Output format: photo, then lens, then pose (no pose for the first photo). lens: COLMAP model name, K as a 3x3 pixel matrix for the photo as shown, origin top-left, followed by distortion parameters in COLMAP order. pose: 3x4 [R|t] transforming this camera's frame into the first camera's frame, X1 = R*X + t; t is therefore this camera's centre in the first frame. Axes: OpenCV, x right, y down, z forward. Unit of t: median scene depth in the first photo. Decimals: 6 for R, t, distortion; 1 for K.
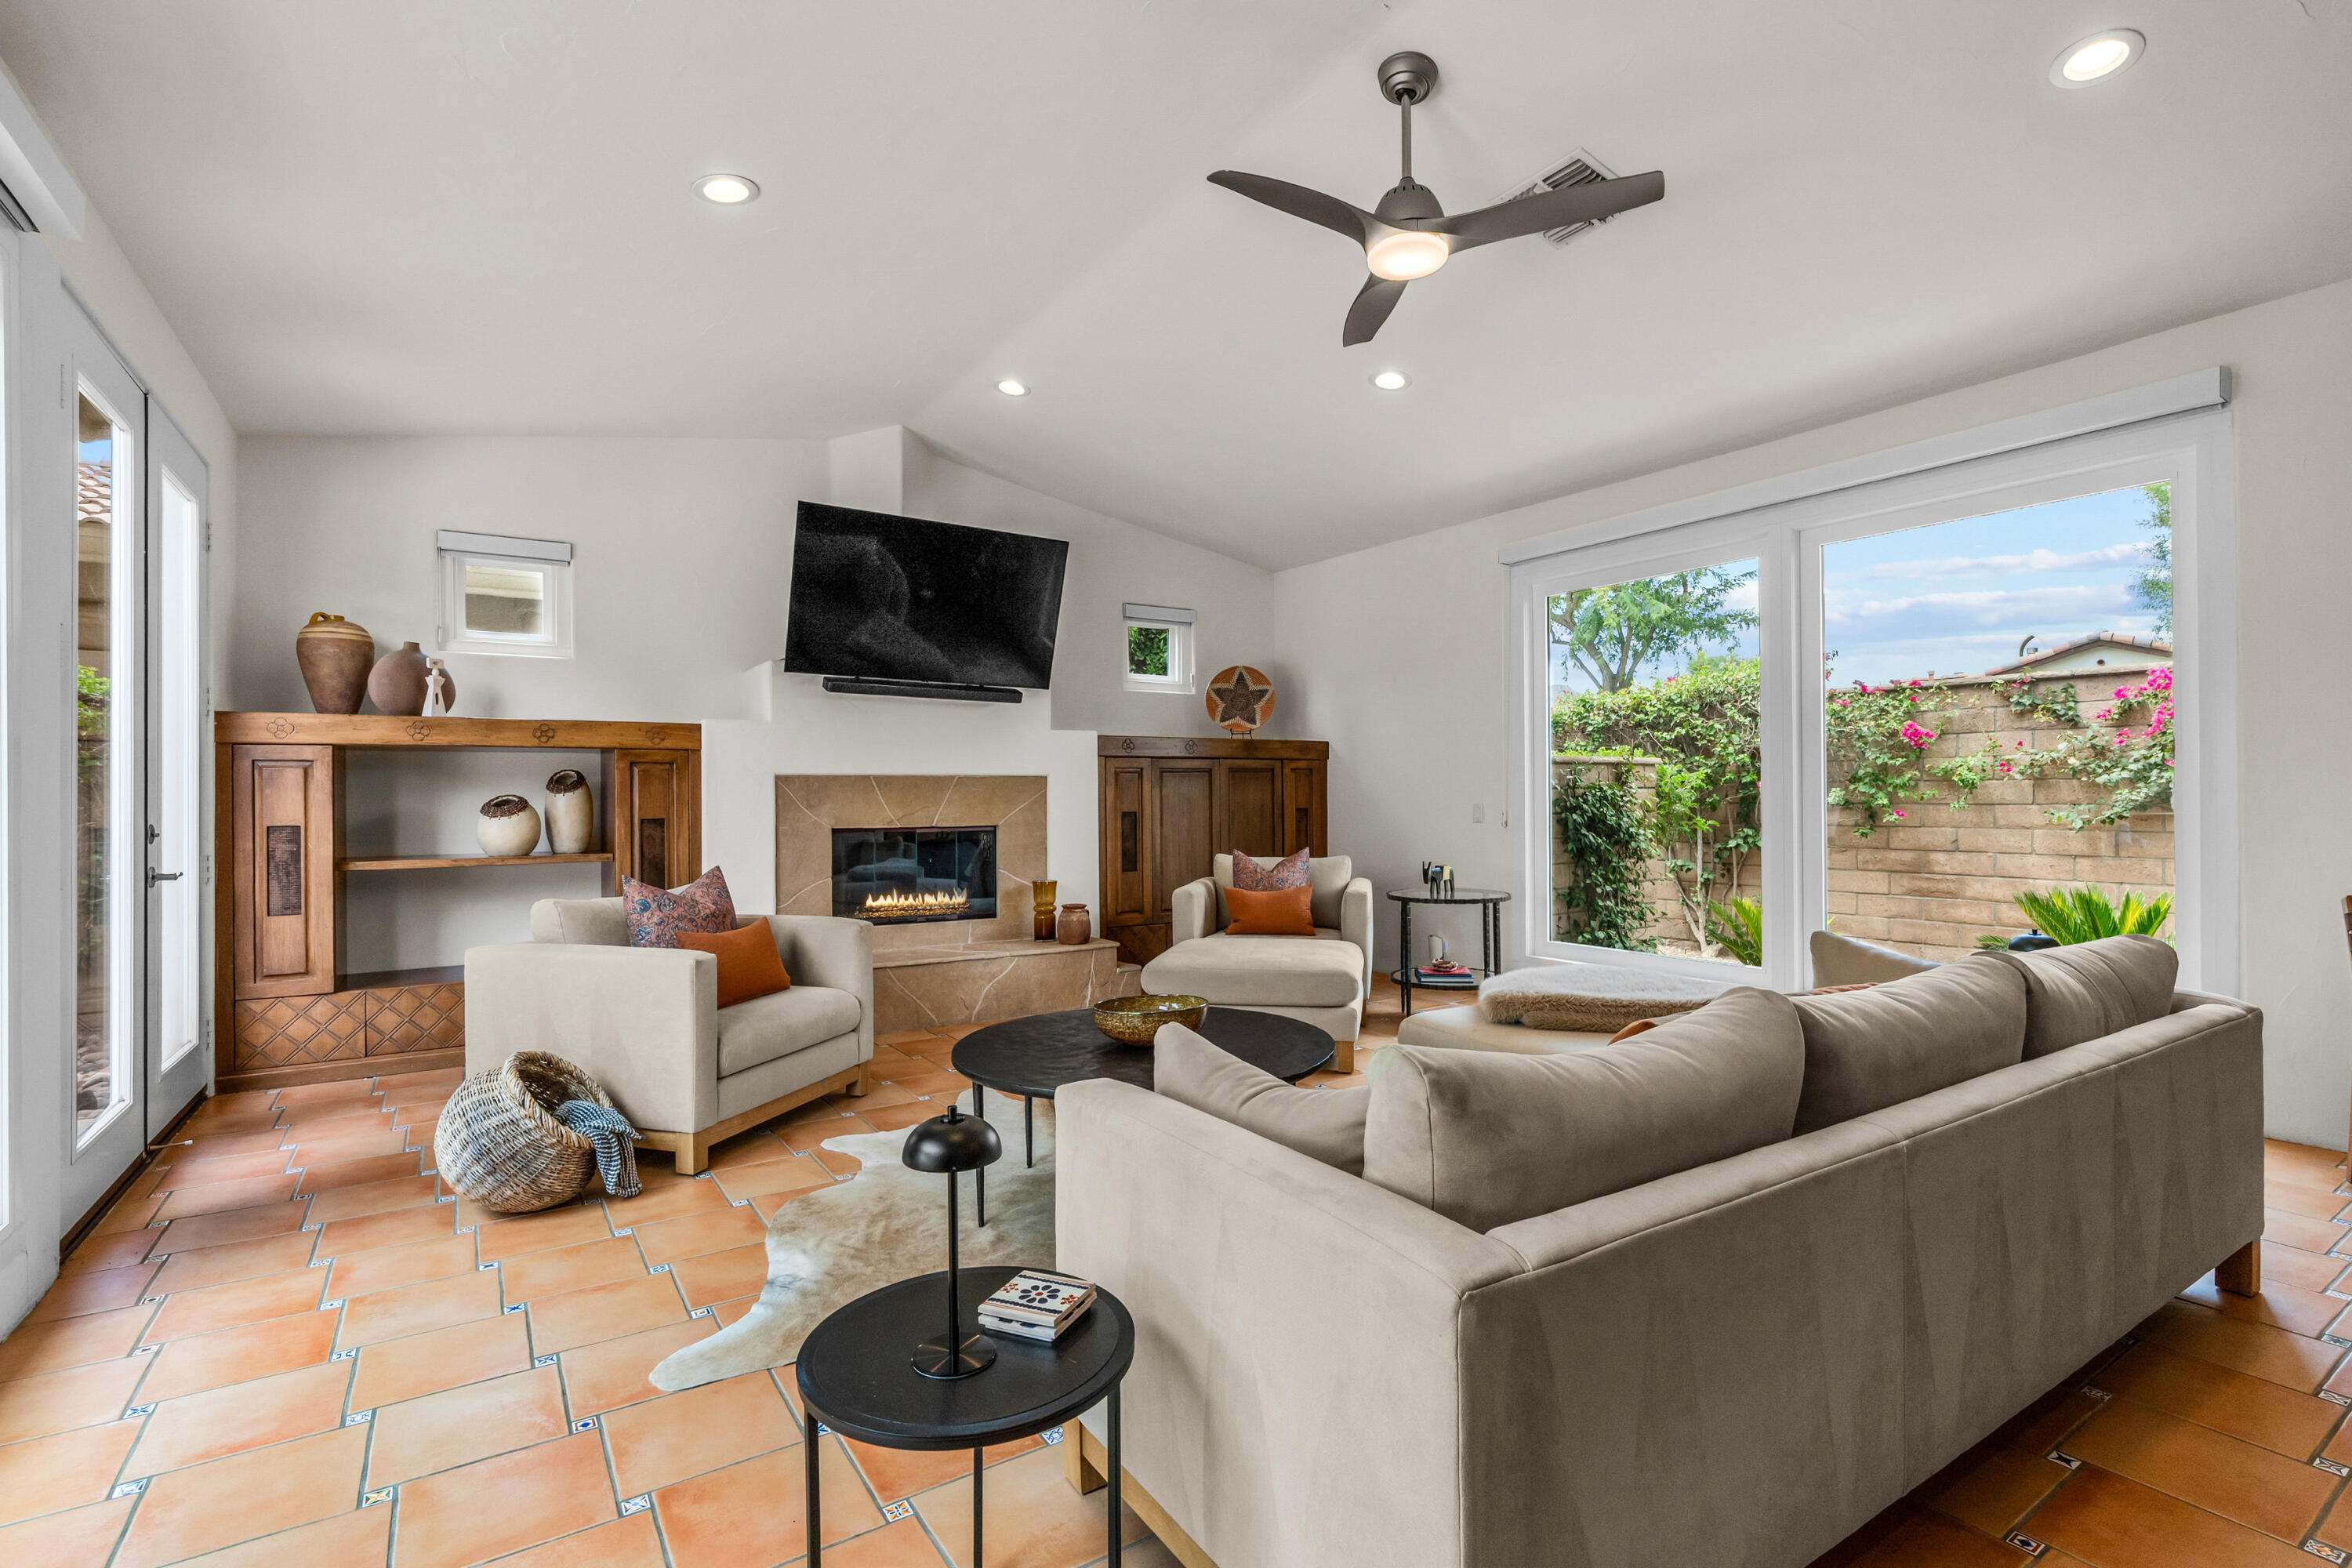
lens RADIAL K [[1084.8, 0, 1182.8], [0, 1084.8, 789.4], [0, 0, 1]] dist [-0.004272, 0.000173]
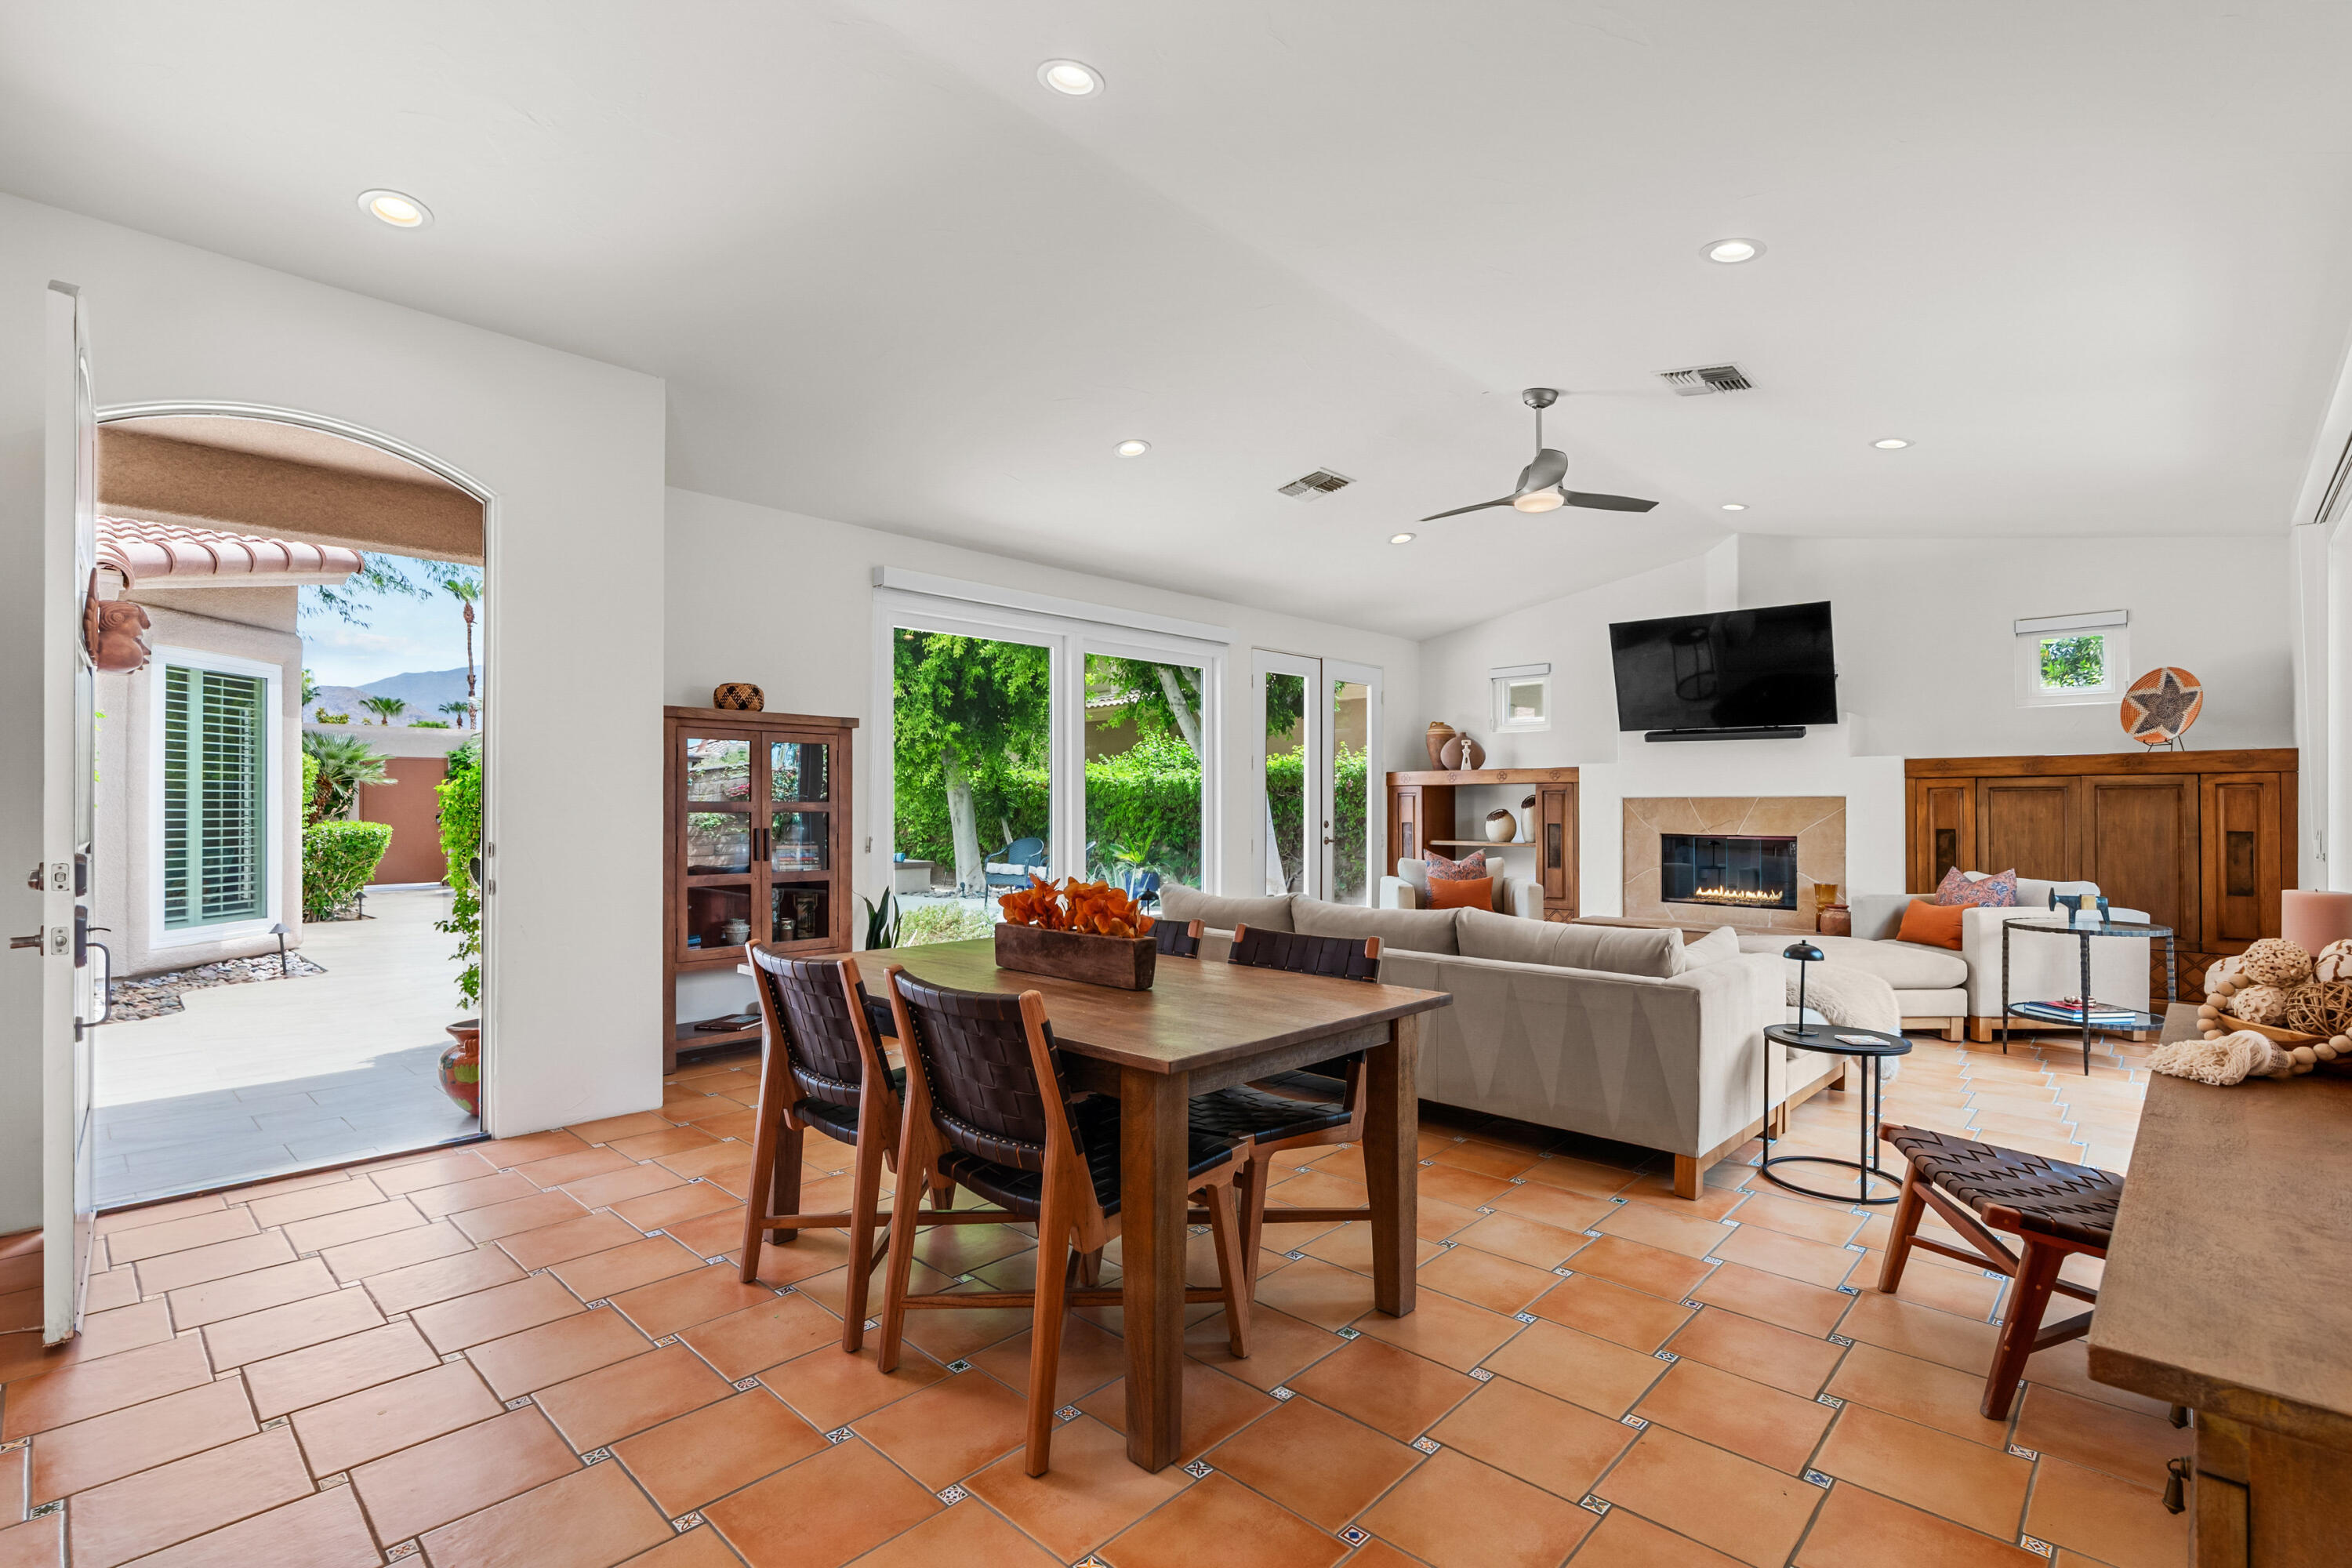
lens RADIAL K [[1084.8, 0, 1182.8], [0, 1084.8, 789.4], [0, 0, 1]] dist [-0.004272, 0.000173]
pose [[0.229603, -0.007499, -0.973256, 1.009097], [0.004405, 0.999968, -0.006665, -0.017684], [0.973274, -0.002757, 0.229628, 0.035865]]
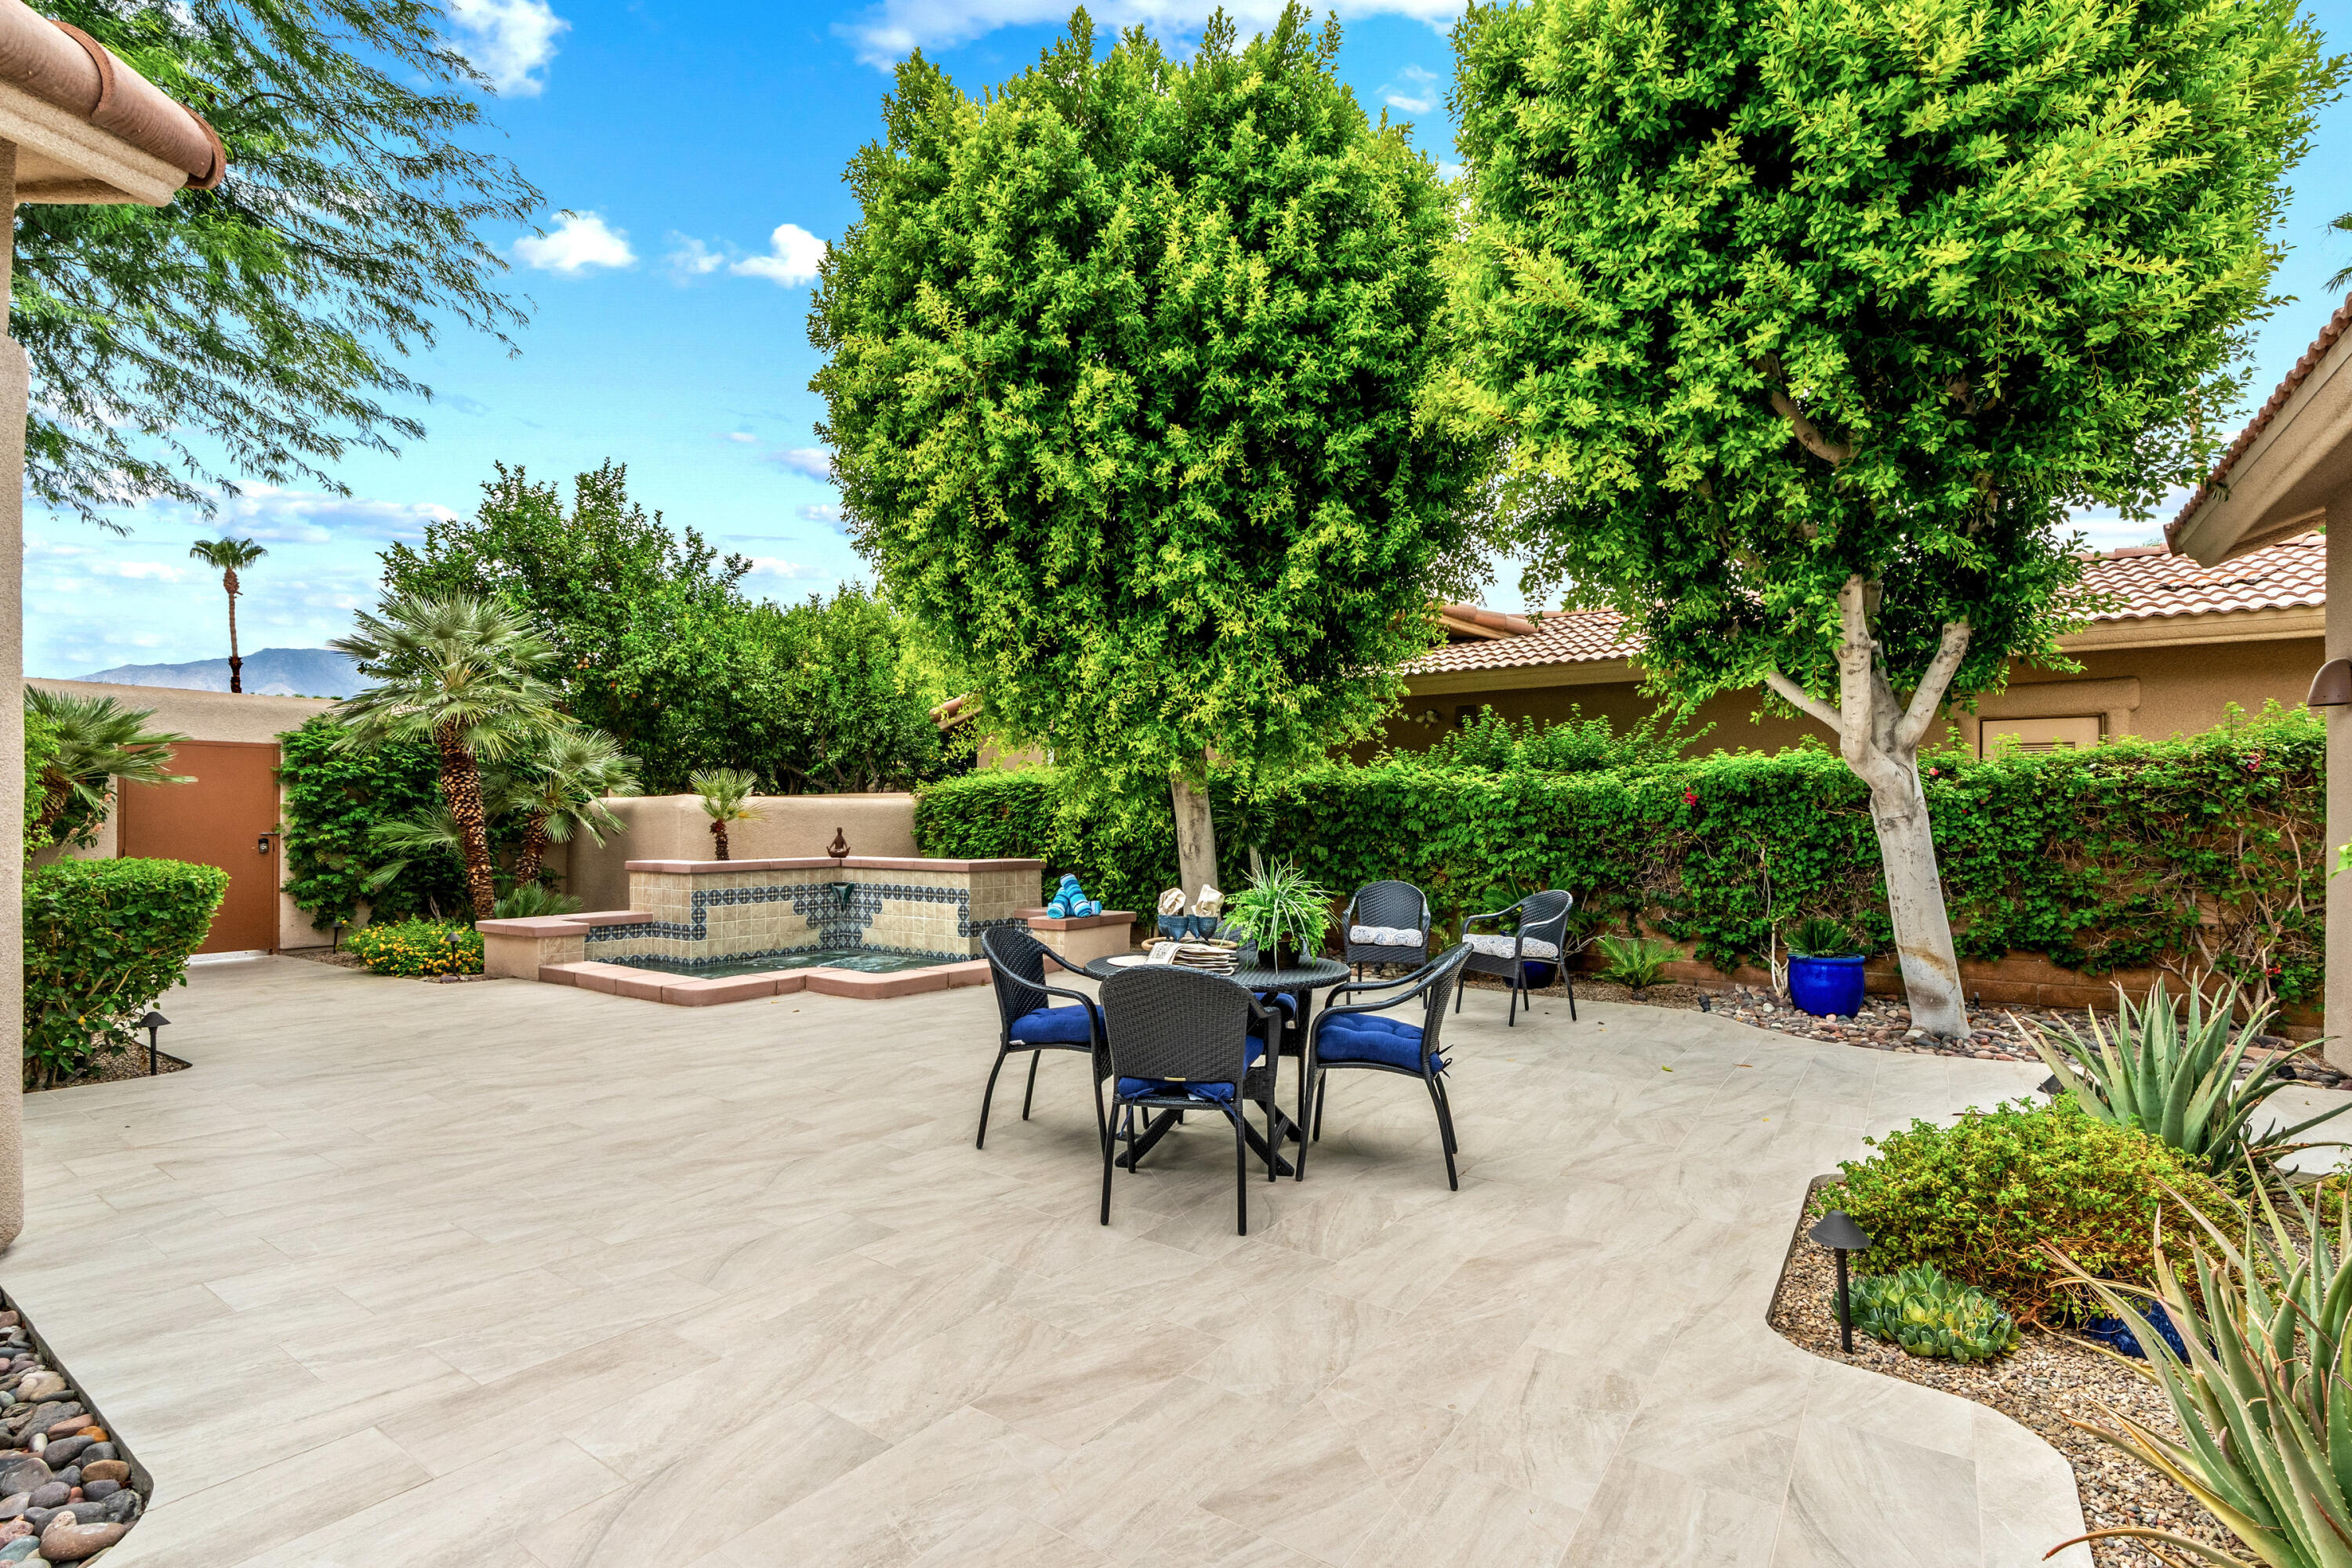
lens RADIAL K [[1084.8, 0, 1182.8], [0, 1084.8, 789.4], [0, 0, 1]] dist [-0.004272, 0.000173]
pose [[0.378225, -0.021364, -0.925467, -0.237392], [0.000158, 0.999735, -0.023014, -0.016199], [0.925714, 0.008558, 0.378128, -0.592001]]
